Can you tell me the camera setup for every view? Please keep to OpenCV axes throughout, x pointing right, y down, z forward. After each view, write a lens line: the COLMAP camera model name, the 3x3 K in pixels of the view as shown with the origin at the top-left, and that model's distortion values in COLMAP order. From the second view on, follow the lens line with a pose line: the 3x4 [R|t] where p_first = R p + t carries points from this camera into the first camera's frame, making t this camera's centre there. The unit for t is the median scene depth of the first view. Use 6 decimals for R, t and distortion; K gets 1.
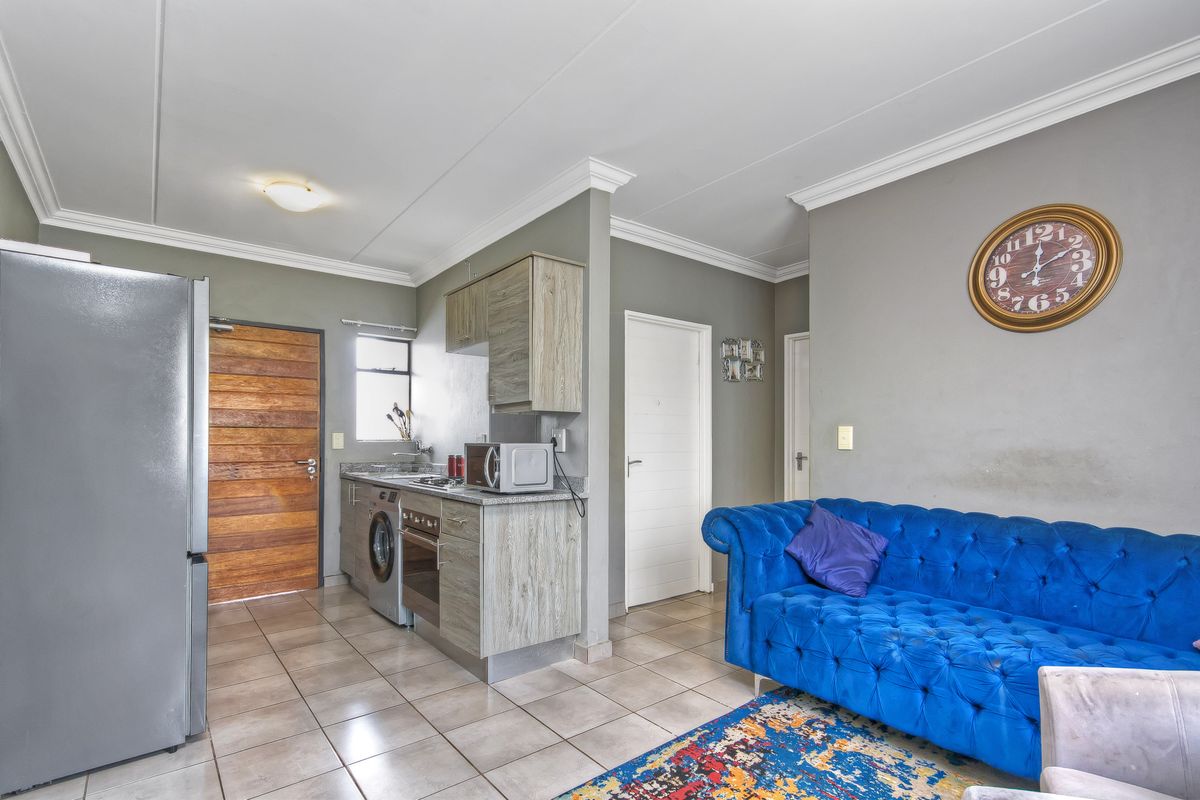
lens RADIAL K [[555.3, 0, 599.3], [0, 555.3, 442.4], [0, 0, 1]] dist [0.002880, 0.000452]
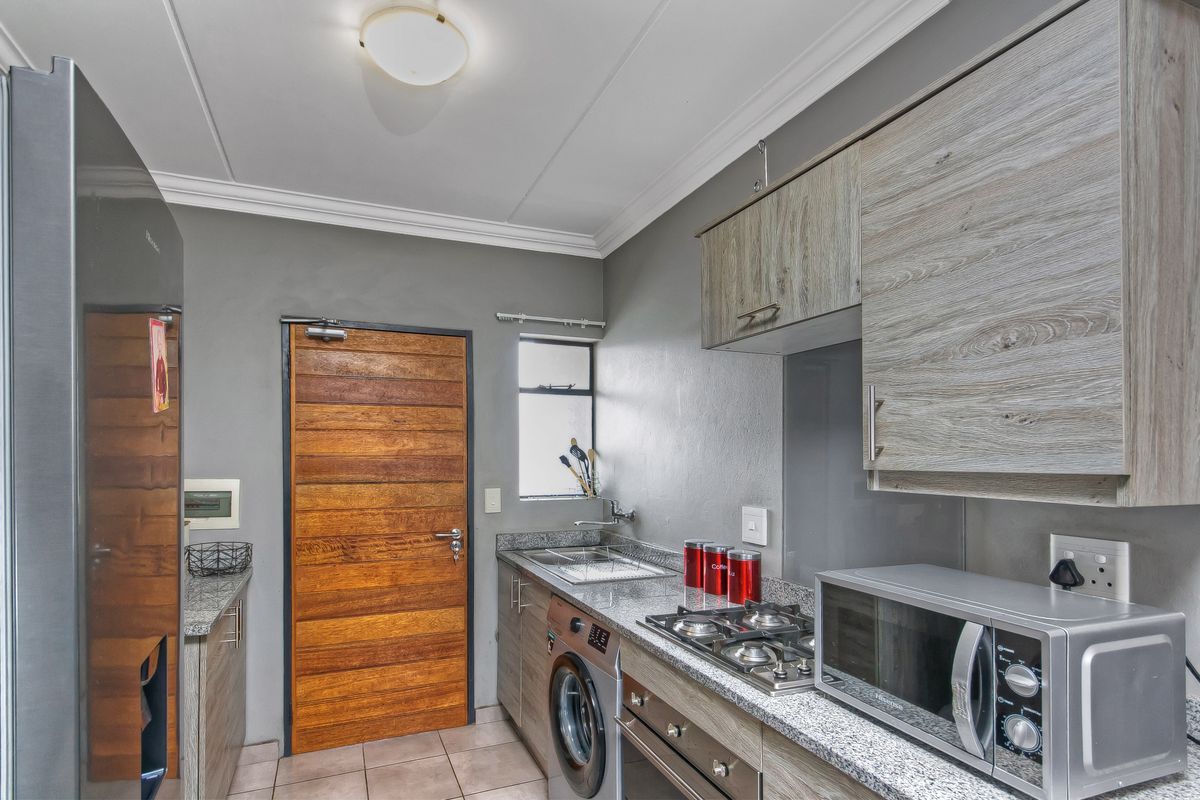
lens RADIAL K [[552.5, 0, 601.2], [0, 552.5, 462.3], [0, 0, 1]] dist [0.001374, 0.000440]
pose [[0.973396, -0.004170, -0.229089, -0.201323], [0.006696, 0.999925, 0.010250, -0.054062], [0.229030, -0.011511, 0.973351, 0.405112]]
